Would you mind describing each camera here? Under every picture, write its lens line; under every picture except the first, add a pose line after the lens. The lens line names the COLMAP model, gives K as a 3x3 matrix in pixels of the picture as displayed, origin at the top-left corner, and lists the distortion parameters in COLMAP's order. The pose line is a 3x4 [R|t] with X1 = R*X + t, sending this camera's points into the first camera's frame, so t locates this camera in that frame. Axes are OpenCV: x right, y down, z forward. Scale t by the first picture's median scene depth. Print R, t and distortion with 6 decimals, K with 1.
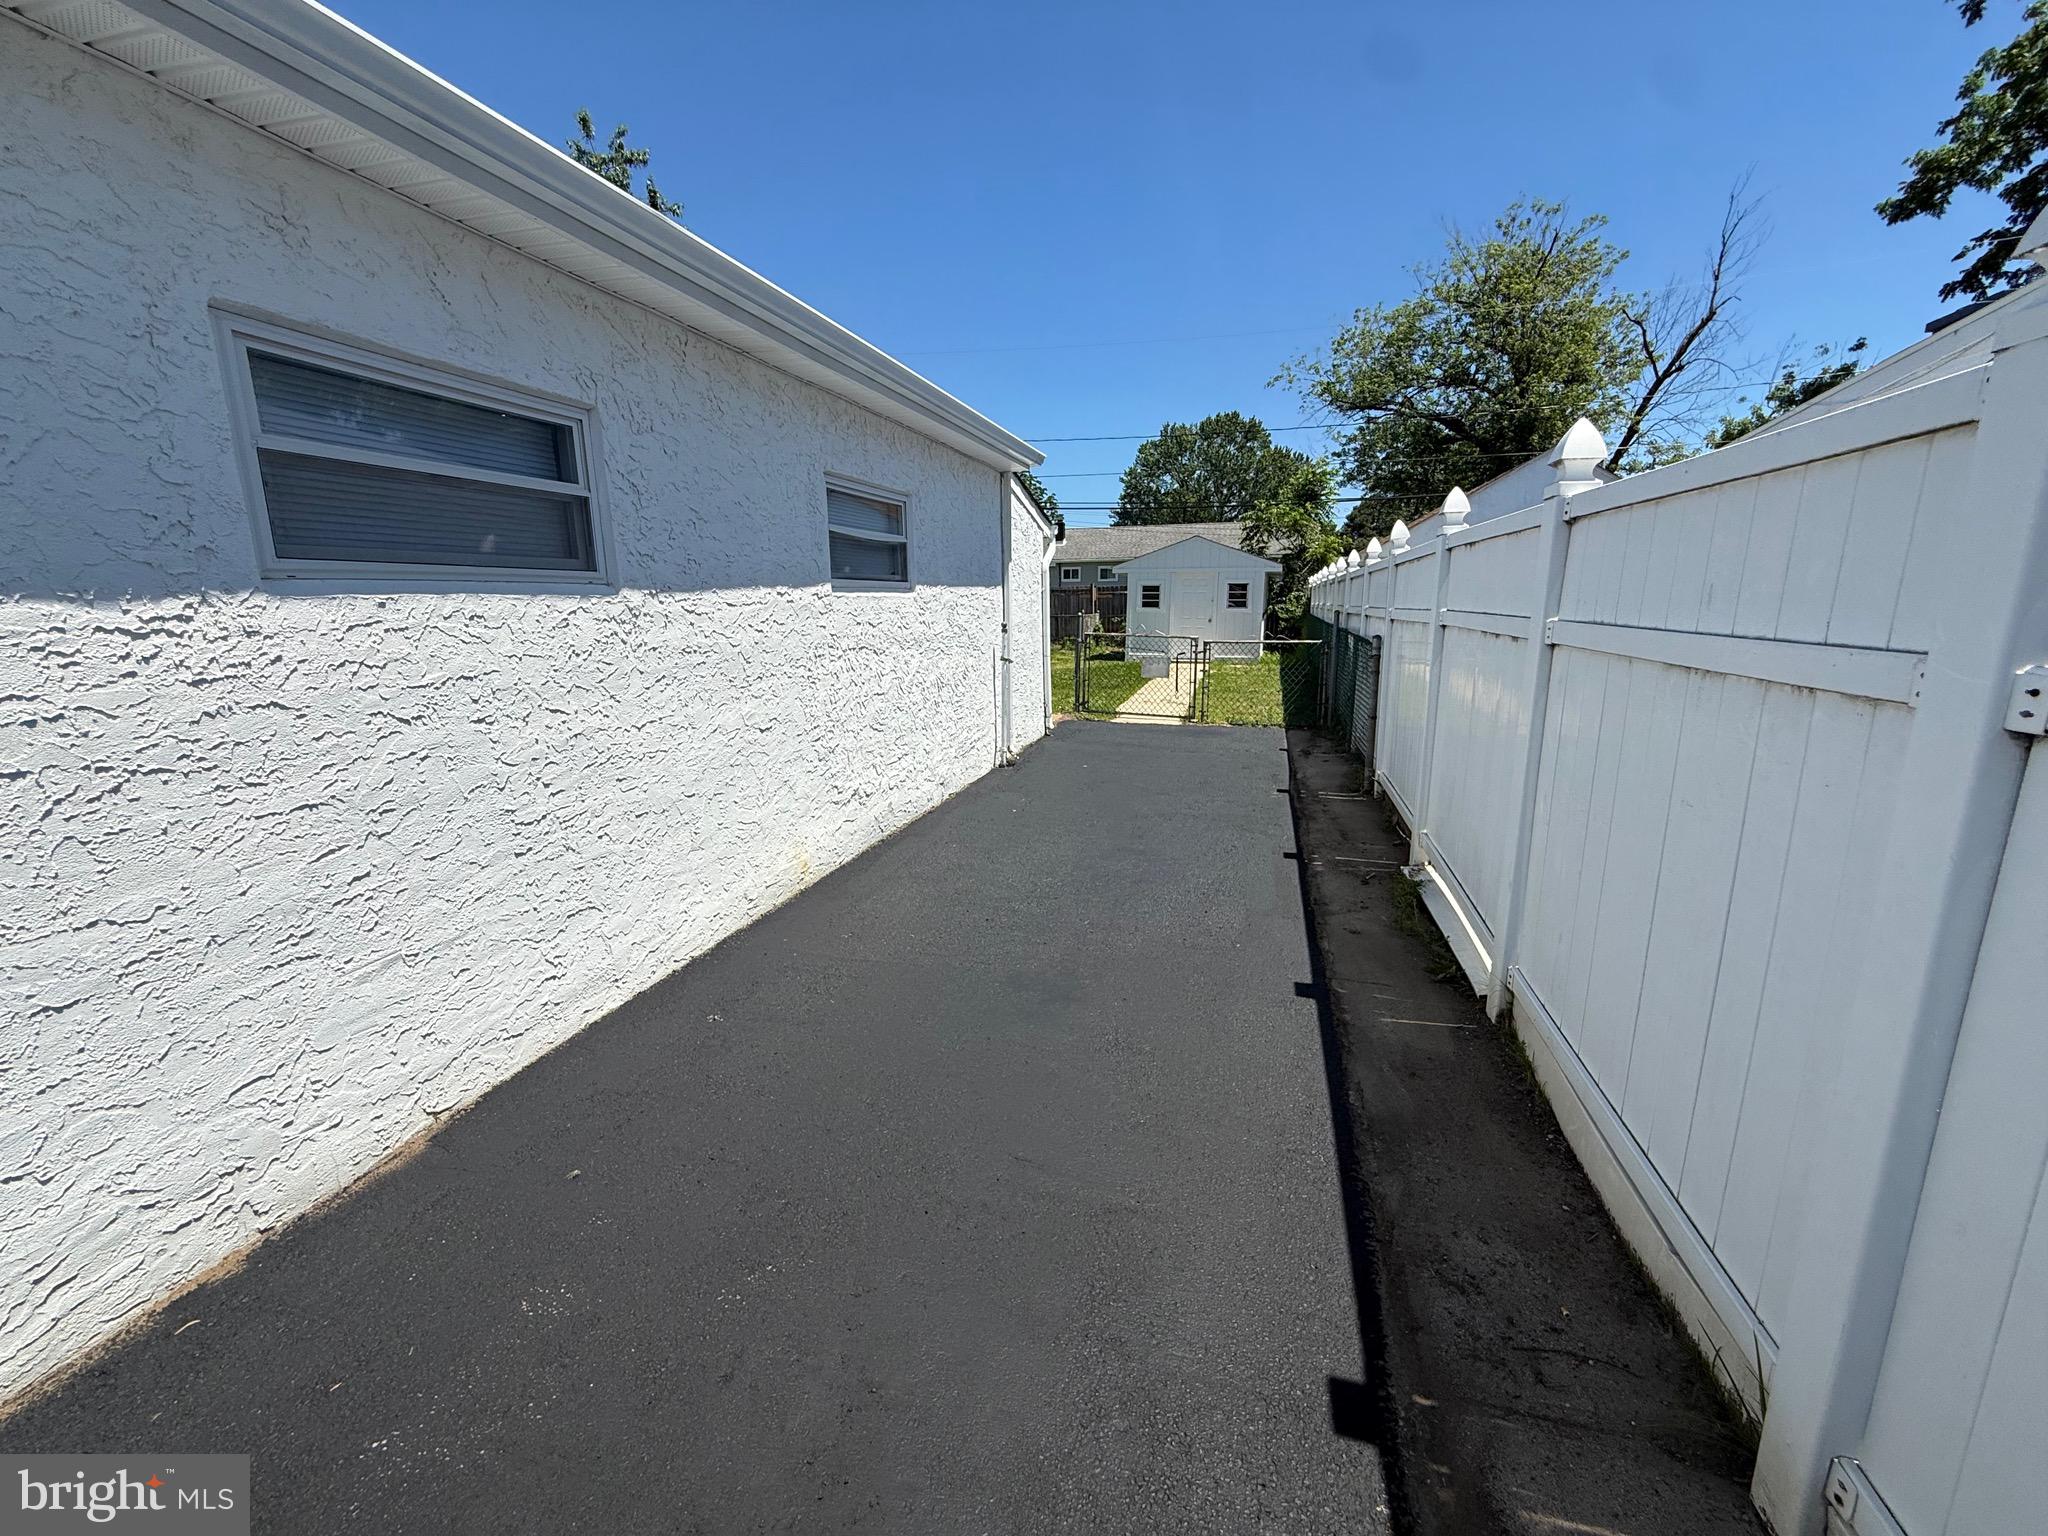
lens RADIAL K [[823.6, 0, 1002.9], [0, 823.6, 765.1], [0, 0, 1]] dist [0.002600, 0.000101]
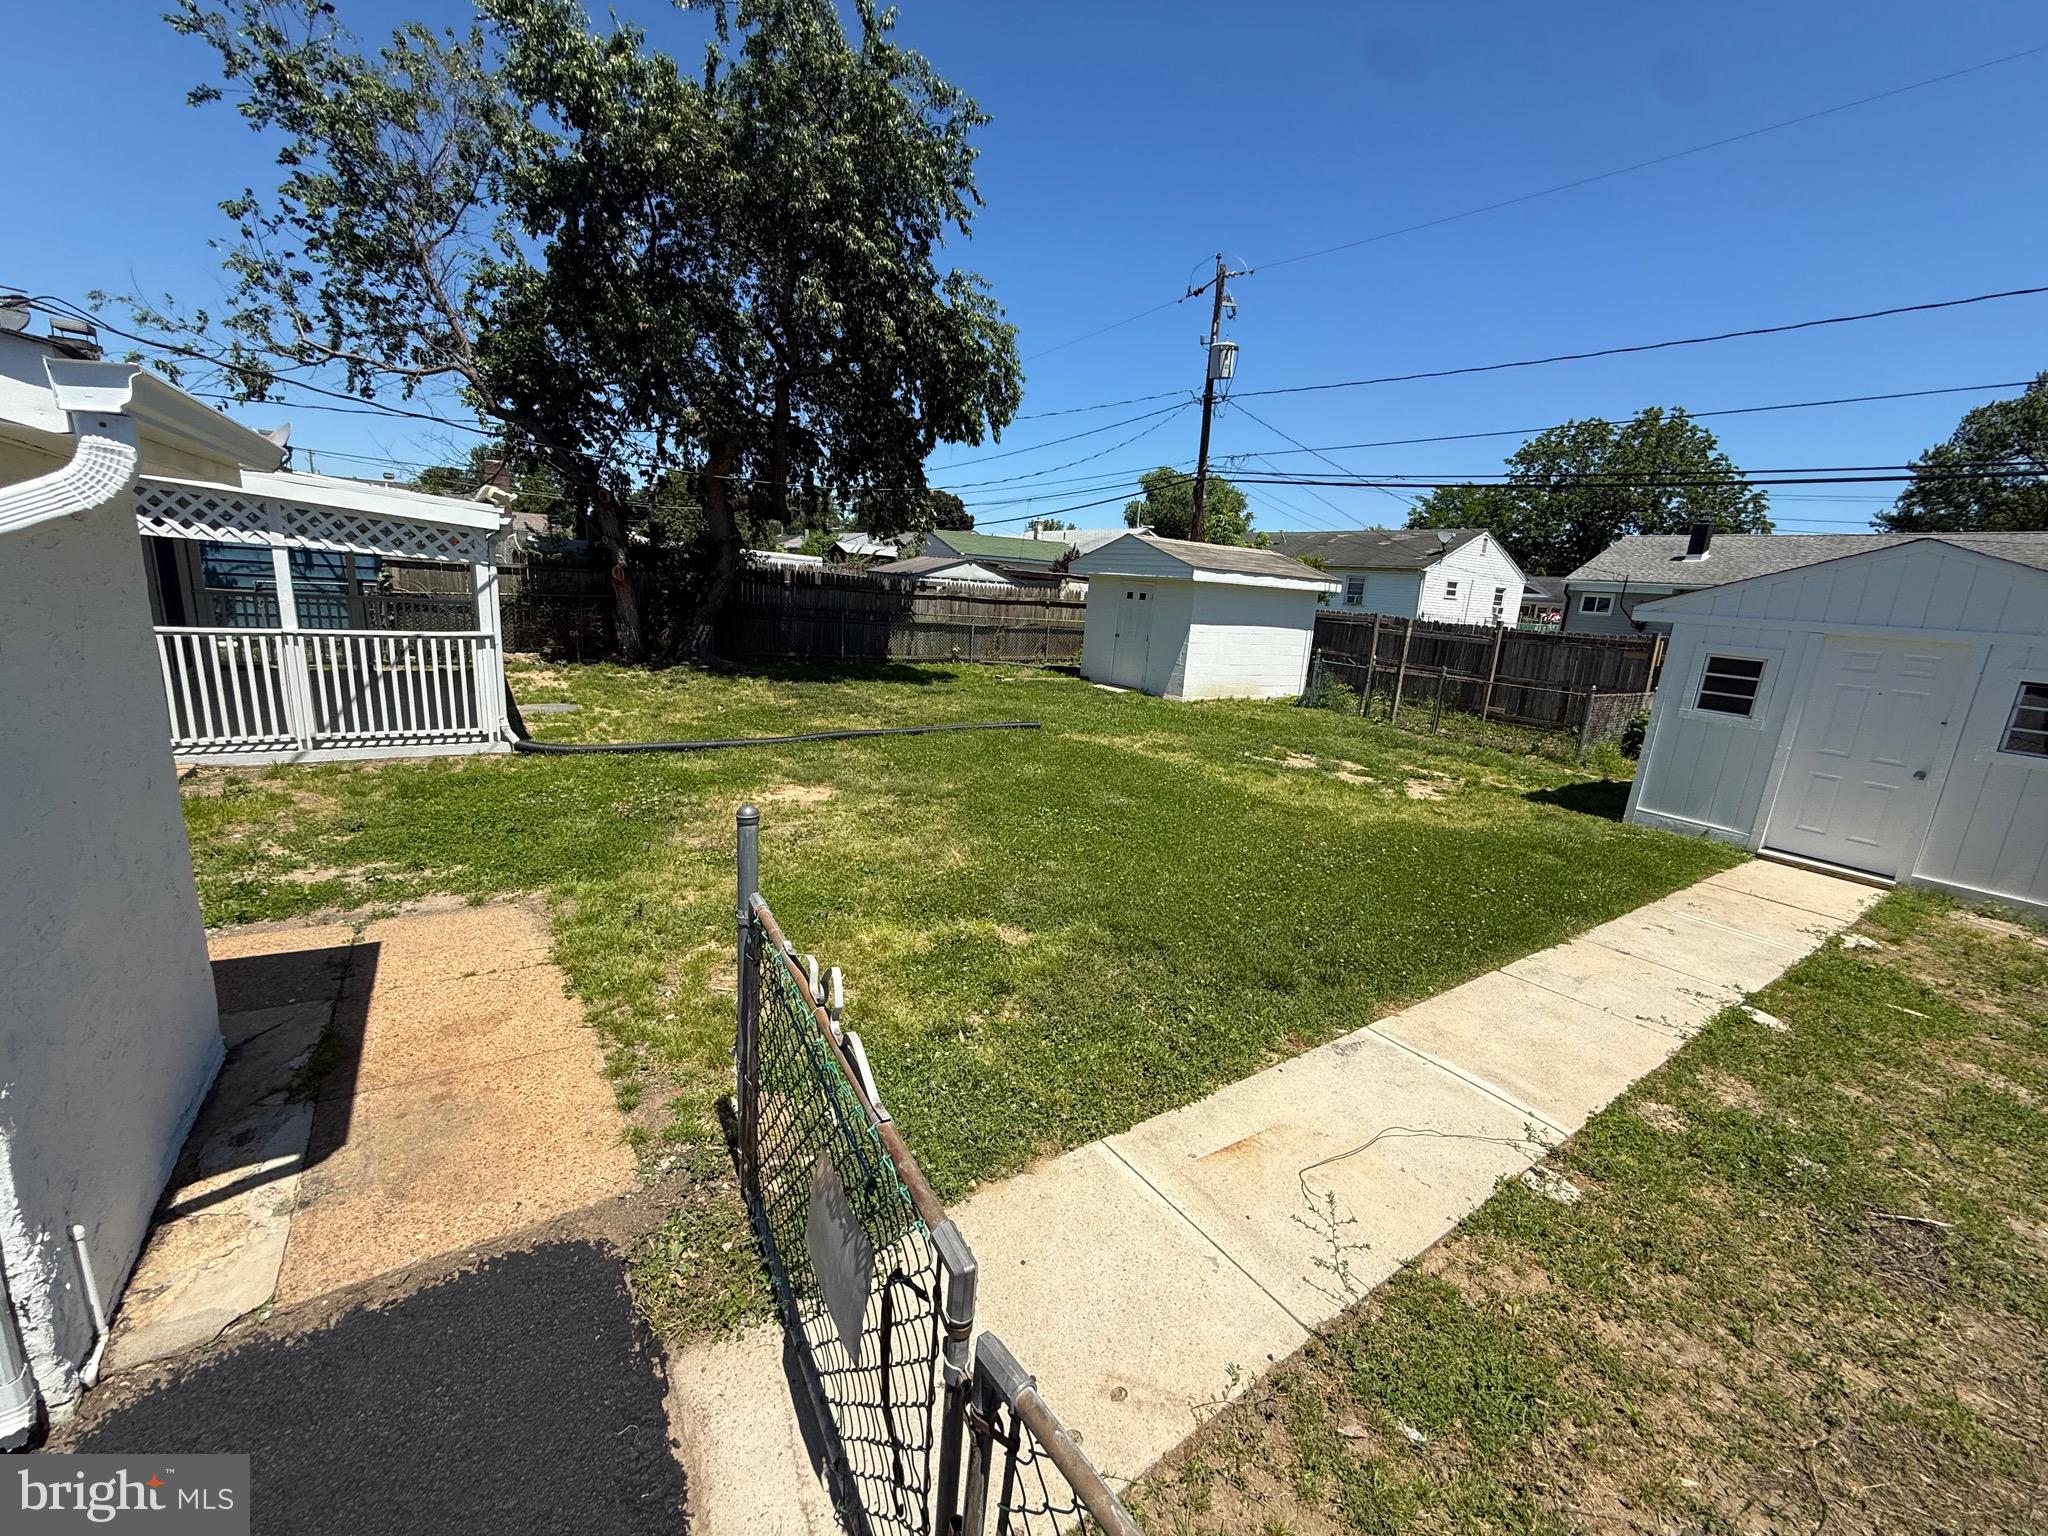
lens RADIAL K [[823.6, 0, 1002.0], [0, 823.6, 764.6], [0, 0, 1]] dist [0.002600, 0.000101]
pose [[0.775636, 0.201502, -0.598152, 0.148175], [-0.201260, 0.977161, 0.068201, -0.118474], [0.598233, 0.067485, 0.798475, 0.450044]]
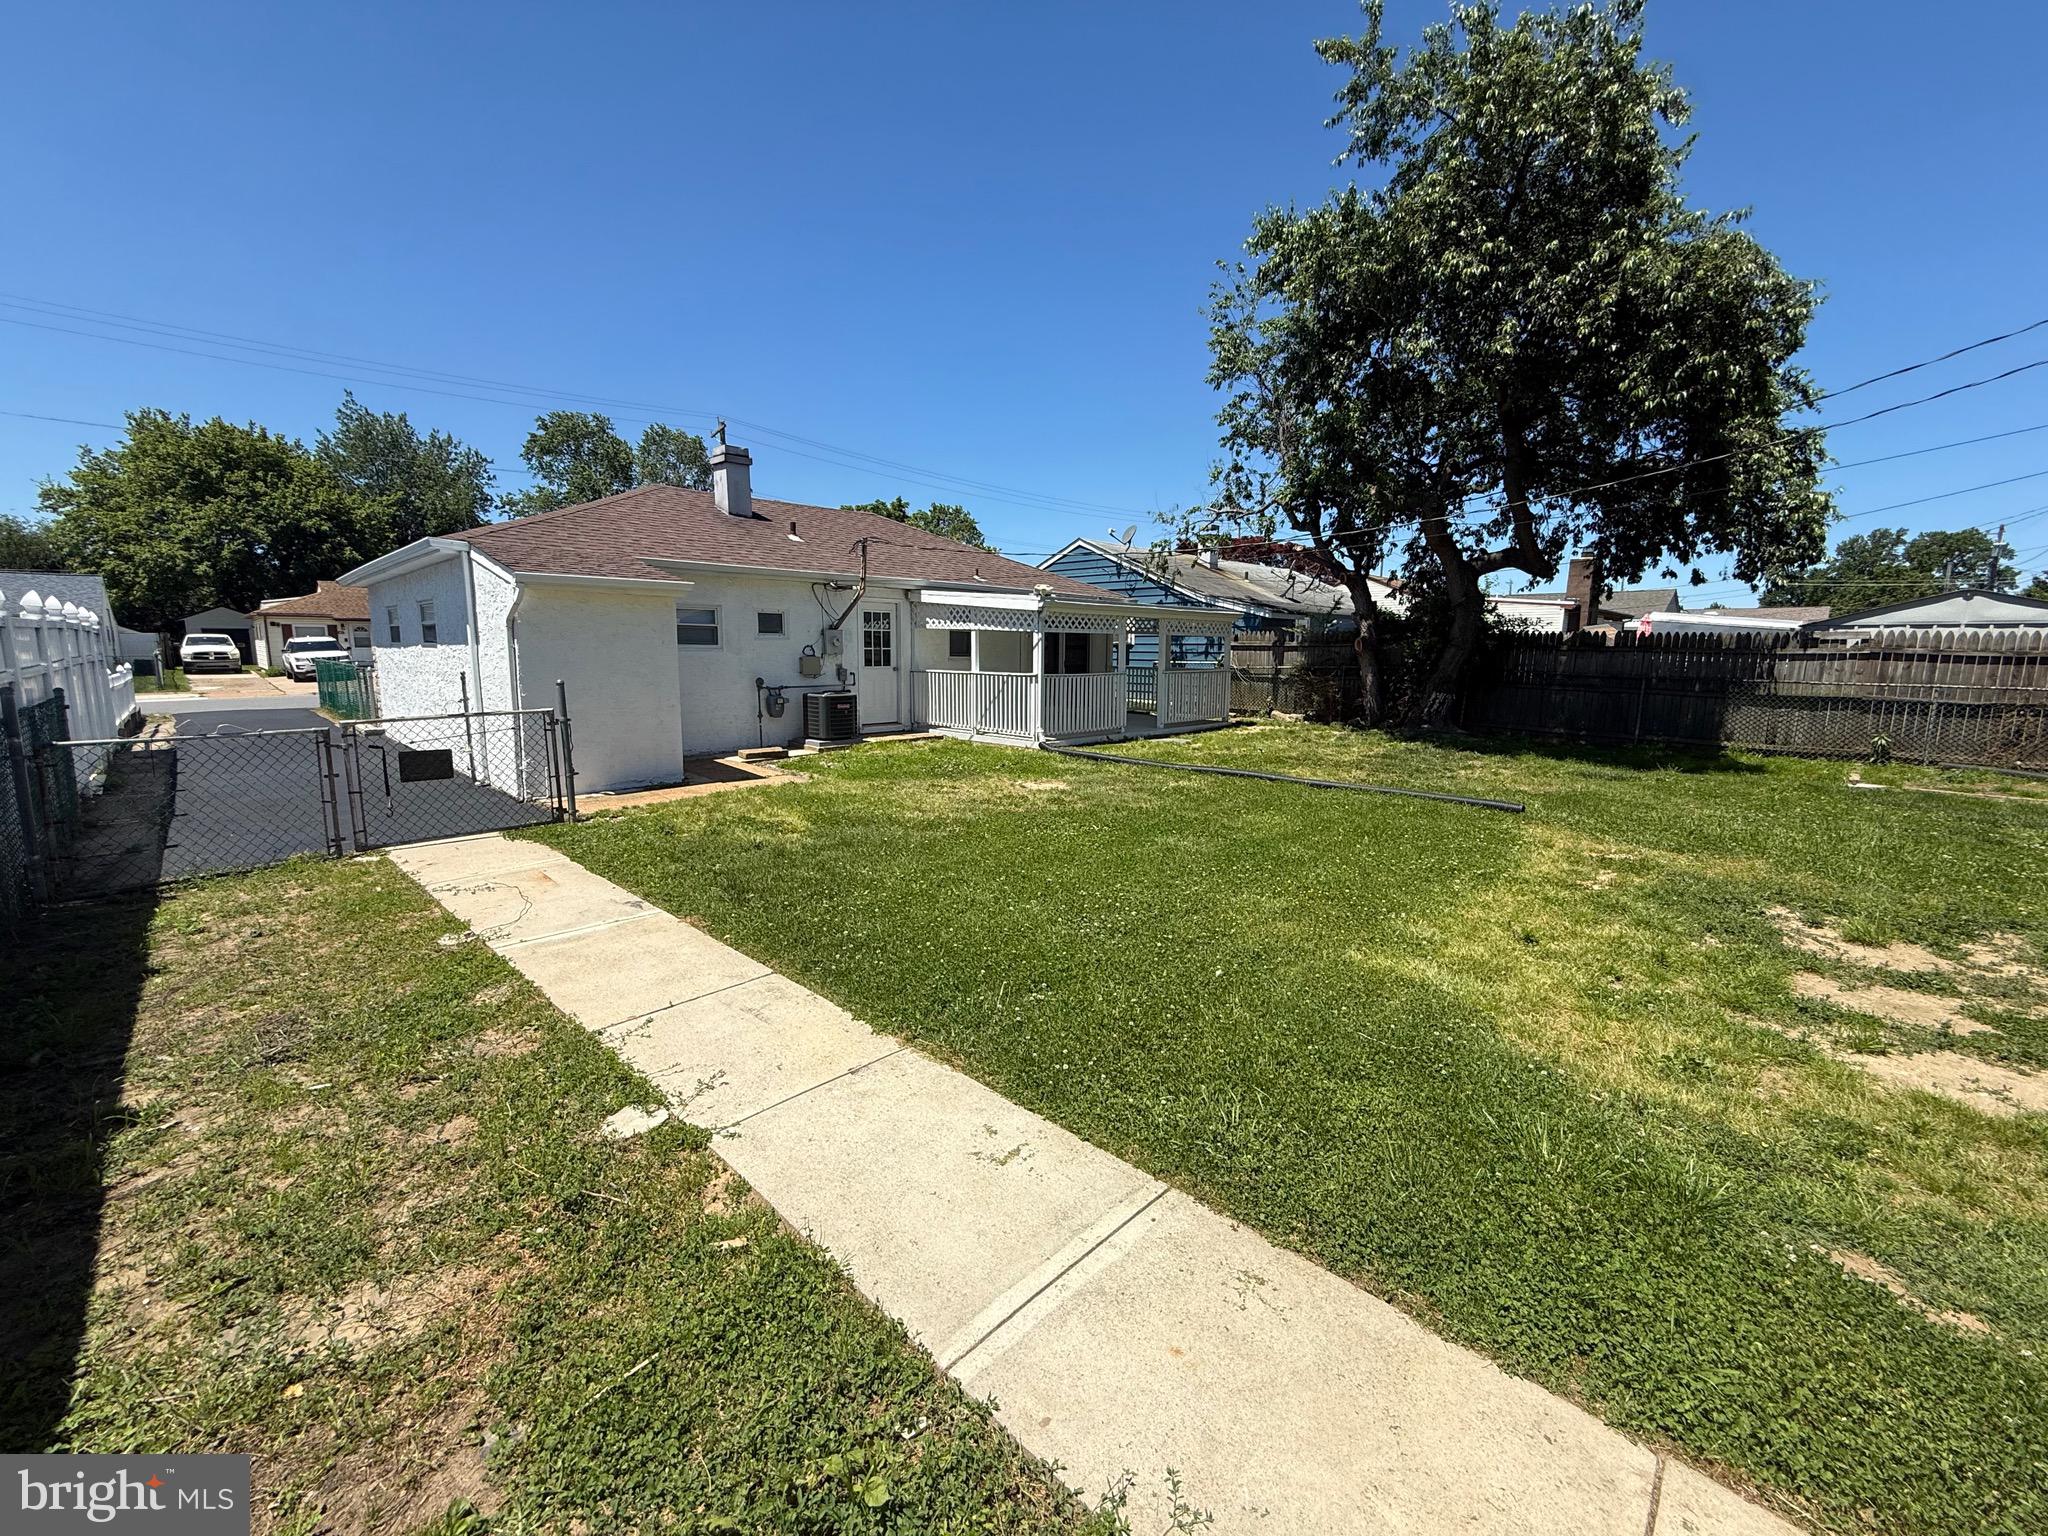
lens RADIAL K [[823.6, 0, 1026.9], [0, 823.6, 765.6], [0, 0, 1]] dist [0.002600, 0.000101]
pose [[-0.460398, 0.136386, -0.877173, 0.275175], [-0.177502, 0.954029, 0.241501, -0.184084], [0.869786, 0.266886, -0.415024, 0.862345]]
